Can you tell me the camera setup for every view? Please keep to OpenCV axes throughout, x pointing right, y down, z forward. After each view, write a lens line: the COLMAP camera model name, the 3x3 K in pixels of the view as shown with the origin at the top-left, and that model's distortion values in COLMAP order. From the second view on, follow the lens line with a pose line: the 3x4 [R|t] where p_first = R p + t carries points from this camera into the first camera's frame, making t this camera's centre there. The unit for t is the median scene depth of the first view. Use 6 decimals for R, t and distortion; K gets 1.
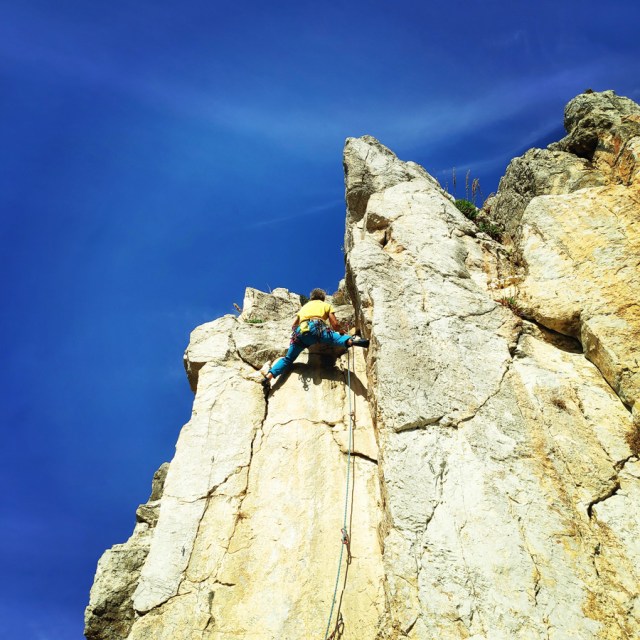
lens RADIAL K [[596.7, 0, 320.8], [0, 596.7, 351.3], [0, 0, 1]] dist [0.072040, -0.136573]
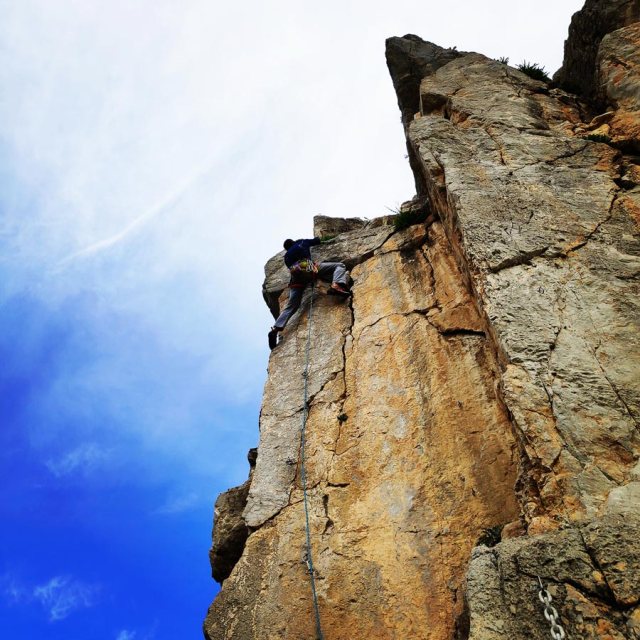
lens RADIAL K [[594.8, 0, 319.5], [0, 594.8, 312.9], [0, 0, 1]] dist [0.127883, -0.293935]
pose [[0.966217, -0.203270, -0.158446, 0.007909], [0.200255, 0.979121, -0.034936, 0.138749], [0.162240, 0.002026, 0.986749, 0.093154]]
